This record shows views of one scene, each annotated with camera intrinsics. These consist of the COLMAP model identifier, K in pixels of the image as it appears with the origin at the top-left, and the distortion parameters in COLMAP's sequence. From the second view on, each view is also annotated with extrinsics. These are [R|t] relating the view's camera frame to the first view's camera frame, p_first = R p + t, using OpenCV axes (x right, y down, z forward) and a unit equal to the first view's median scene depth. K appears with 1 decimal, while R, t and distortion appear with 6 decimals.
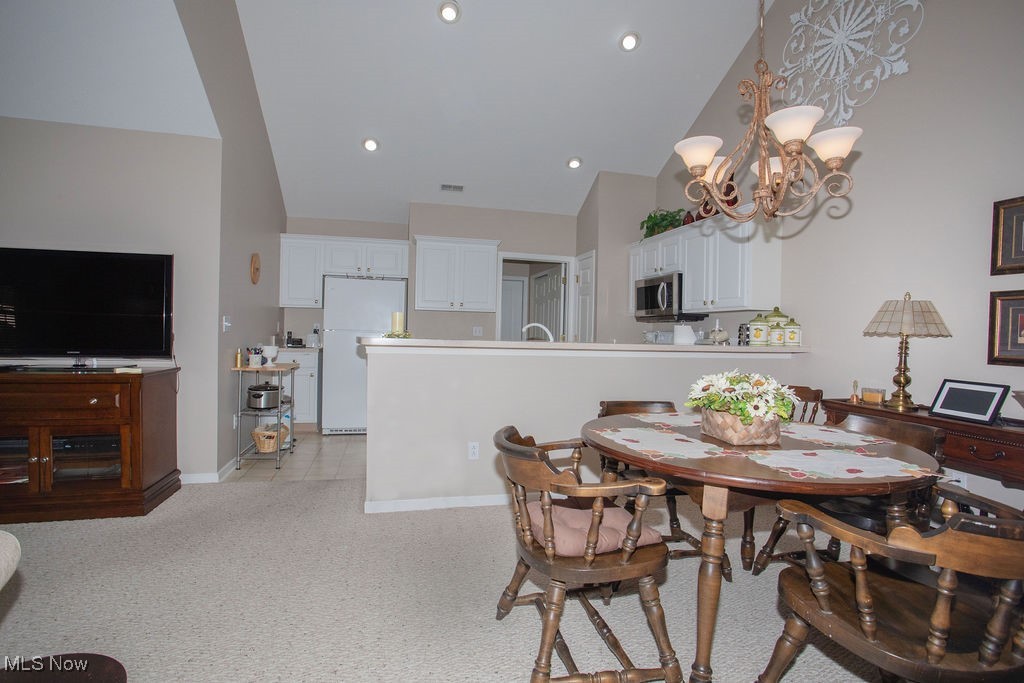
lens RADIAL K [[513.2, 0, 512.0], [0, 513.2, 341.5], [0, 0, 1]] dist [0.003087, 0.001018]
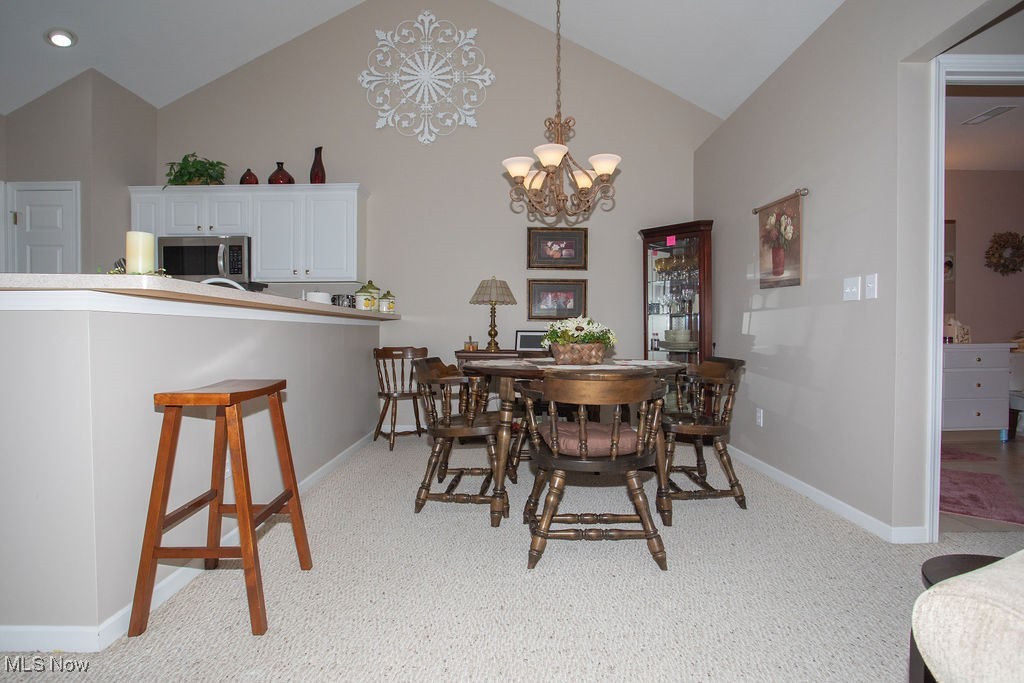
lens RADIAL K [[514.5, 0, 511.7], [0, 514.5, 325.9], [0, 0, 1]] dist [-0.003633, -0.000049]
pose [[0.237250, -0.023656, 0.971160, -0.608398], [0.028381, 0.999446, 0.017412, 0.025311], [-0.971034, 0.023432, 0.237790, 0.513583]]
